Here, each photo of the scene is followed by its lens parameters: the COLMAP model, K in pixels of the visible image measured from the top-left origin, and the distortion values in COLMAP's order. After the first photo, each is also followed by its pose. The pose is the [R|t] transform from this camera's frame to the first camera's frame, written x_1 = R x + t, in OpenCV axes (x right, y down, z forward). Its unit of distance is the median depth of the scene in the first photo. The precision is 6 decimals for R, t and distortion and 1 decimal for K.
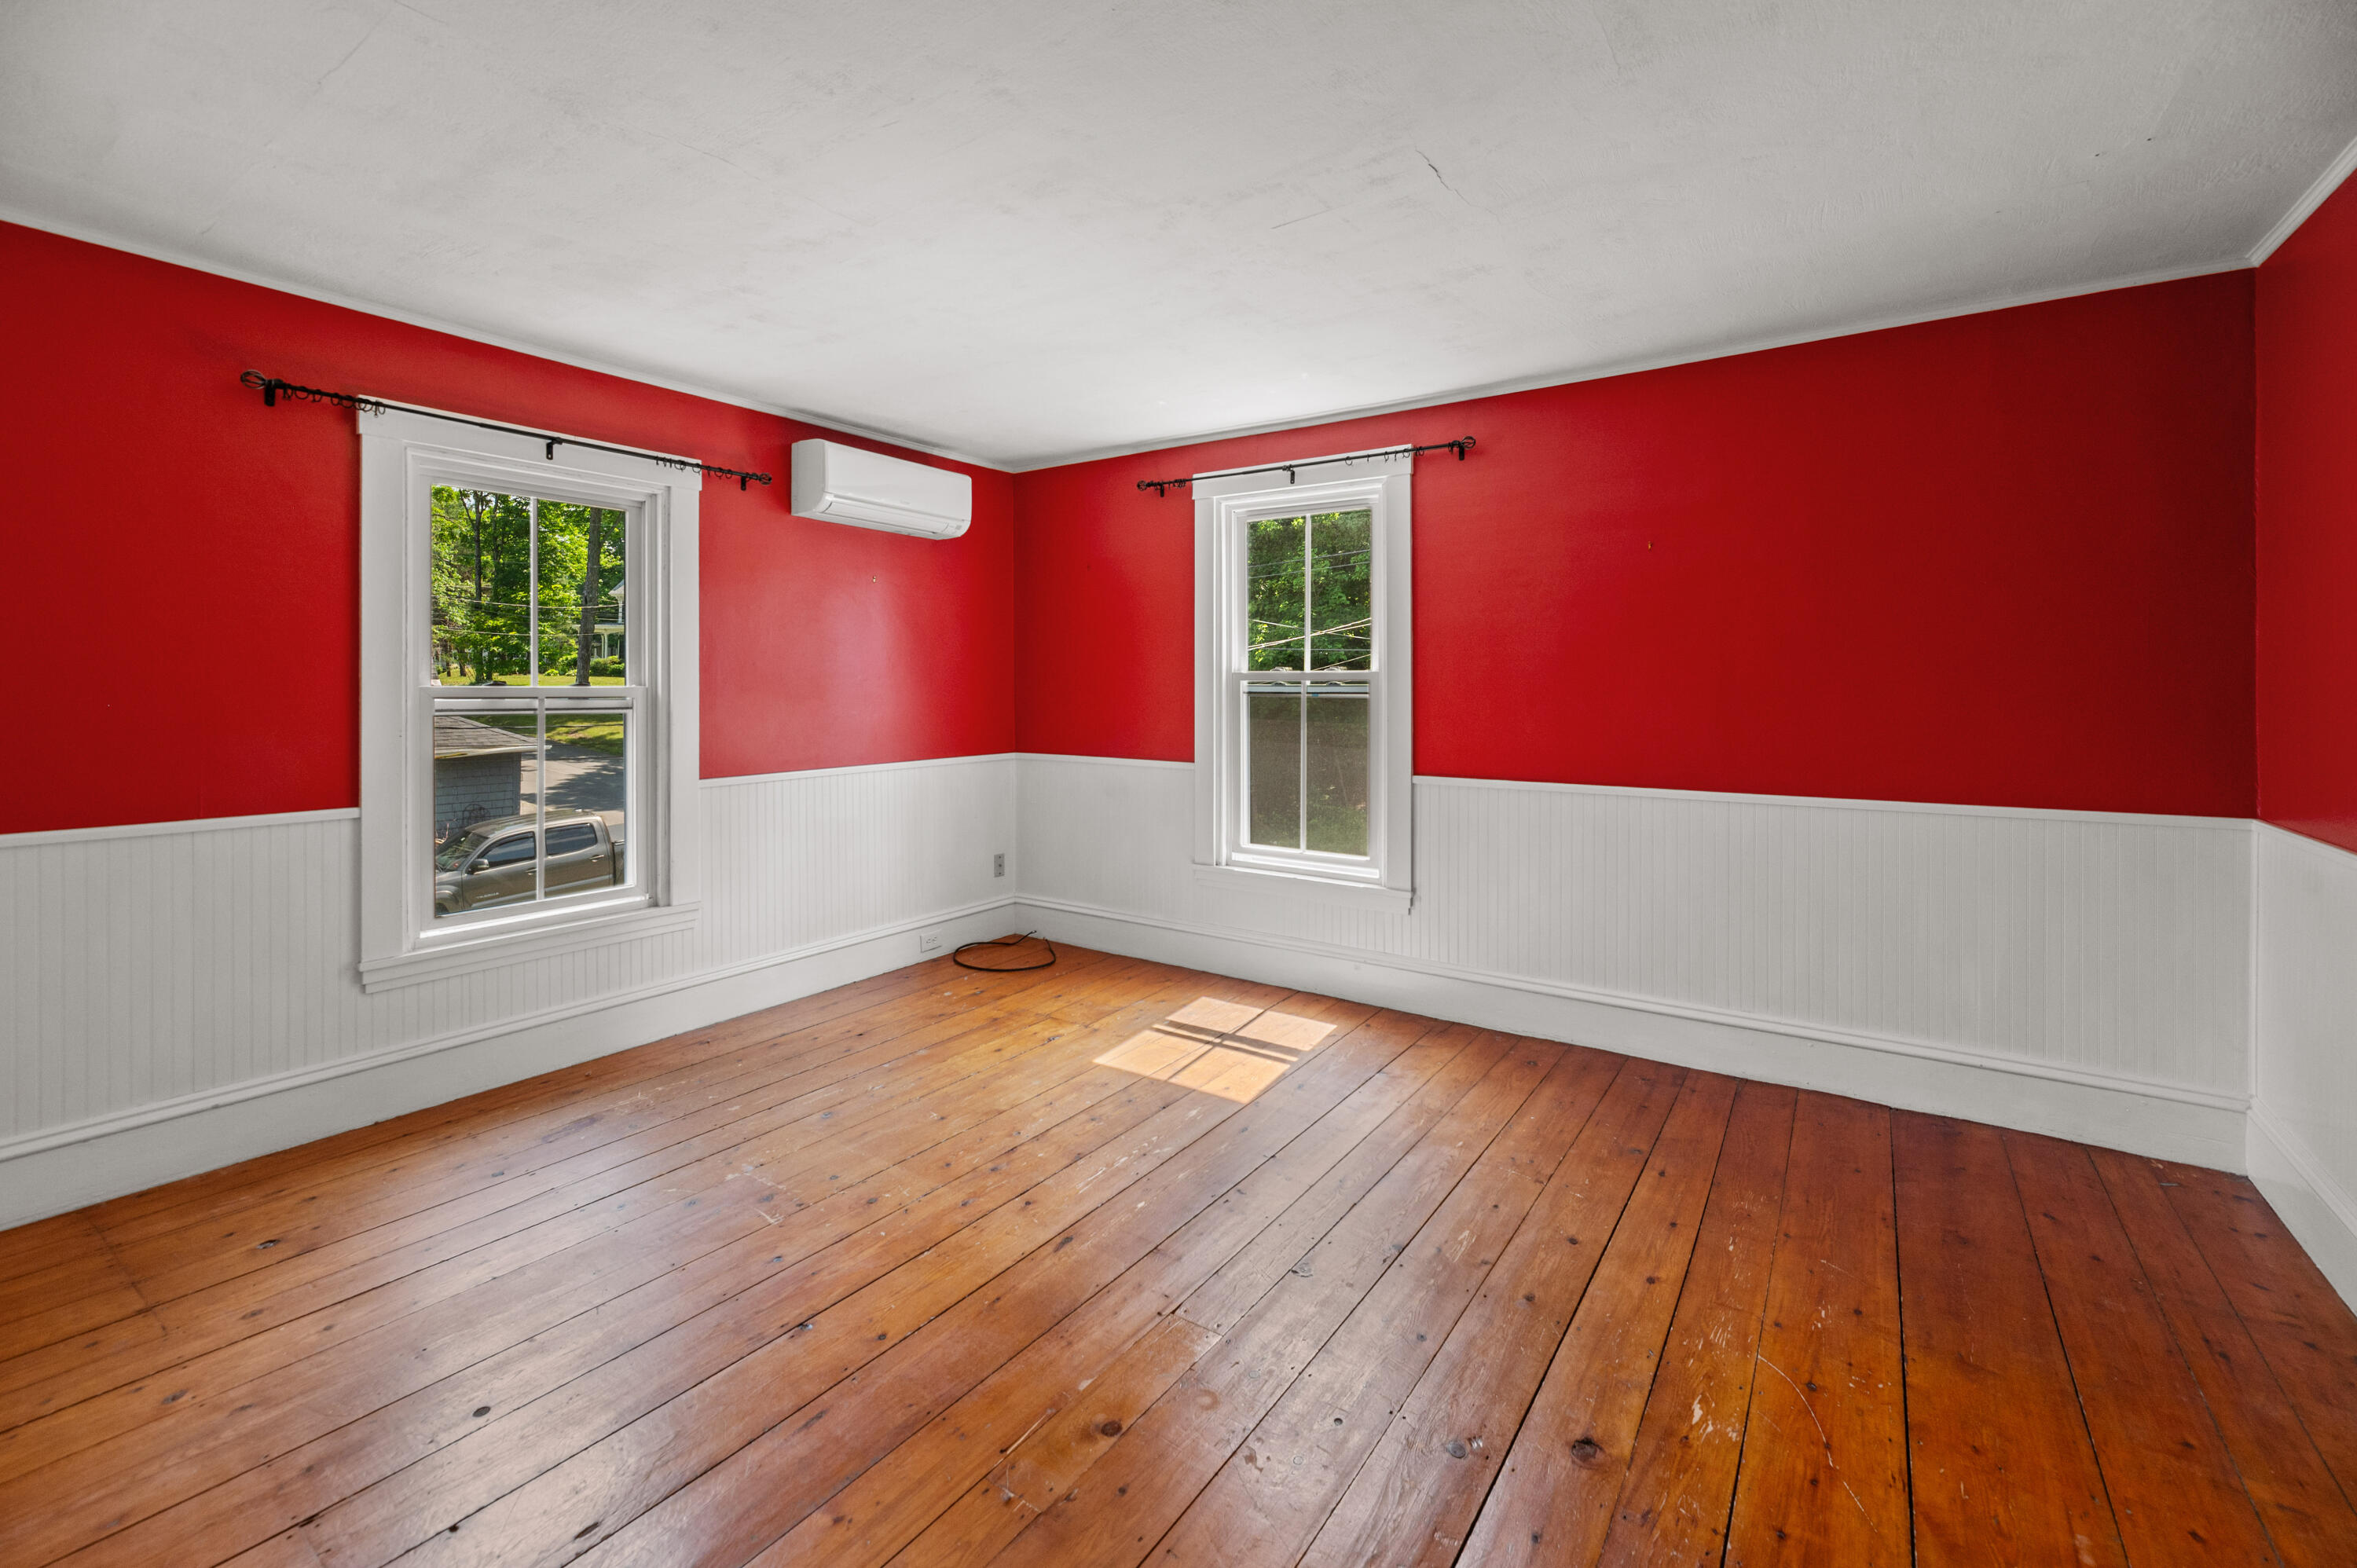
lens RADIAL K [[956.3, 0, 1259.1], [0, 956.3, 699.2], [0, 0, 1]] dist [0.001033, 0.000308]
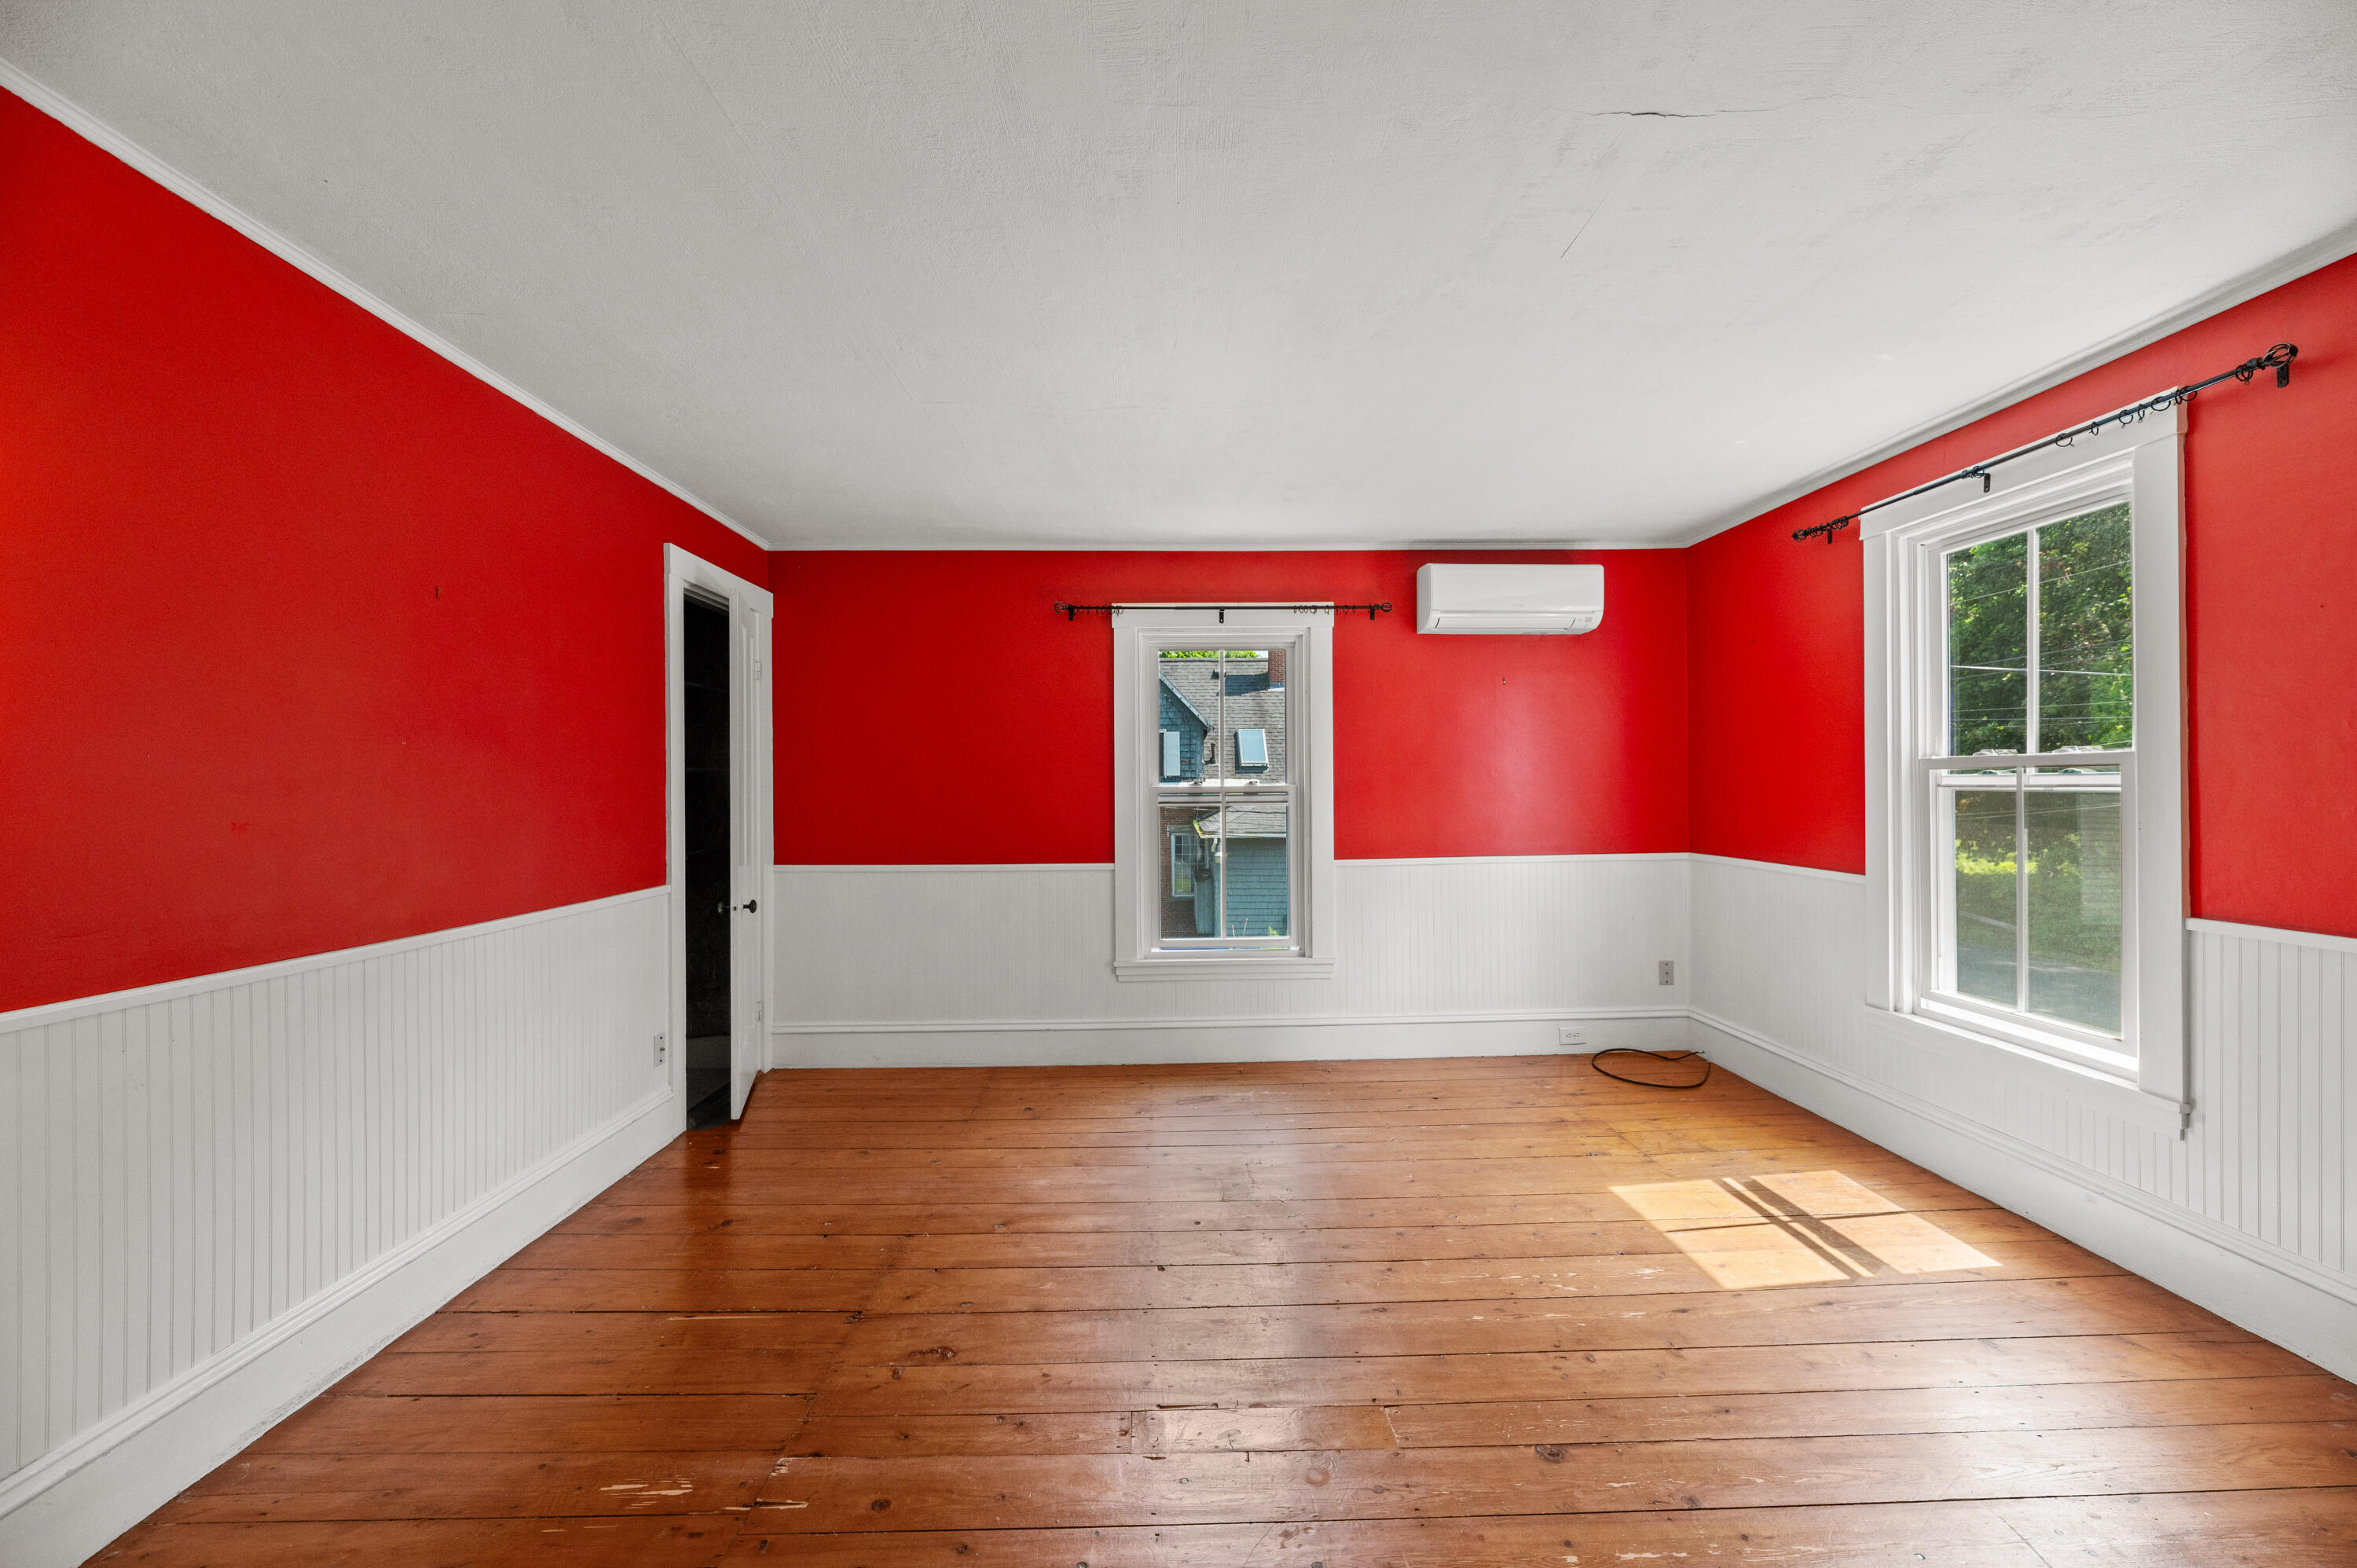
lens RADIAL K [[956.3, 0, 1205.1], [0, 956.3, 796.7], [0, 0, 1]] dist [0.001033, 0.000308]
pose [[0.596372, 0.001222, -0.802707, 0.286706], [0.001458, 0.999996, 0.002605, -0.001086], [0.802706, -0.002724, 0.596368, 0.117871]]
